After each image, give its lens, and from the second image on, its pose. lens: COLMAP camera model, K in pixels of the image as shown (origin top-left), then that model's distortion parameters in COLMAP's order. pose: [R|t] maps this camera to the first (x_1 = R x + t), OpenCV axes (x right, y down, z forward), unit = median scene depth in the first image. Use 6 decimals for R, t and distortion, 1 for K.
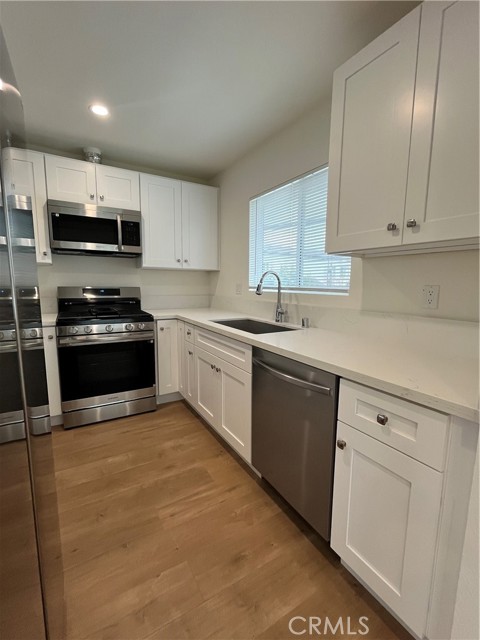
lens RADIAL K [[292.0, 0, 240.0], [0, 292.0, 320.0], [0, 0, 1]] dist [-0.001799, -0.000281]
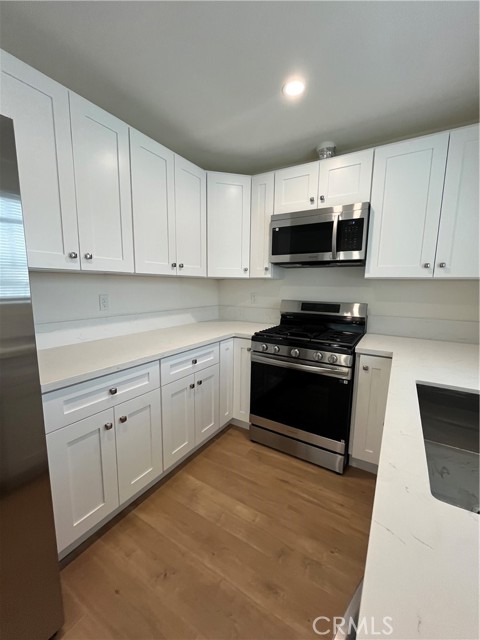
lens RADIAL K [[259.6, 0, 240.0], [0, 259.6, 320.0], [0, 0, 1]] dist [0.000105, -0.000404]
pose [[0.458585, 0.114429, -0.881253, 0.123711], [-0.120886, 0.990489, 0.065707, -0.086664], [0.880390, 0.076399, 0.468056, 0.453077]]
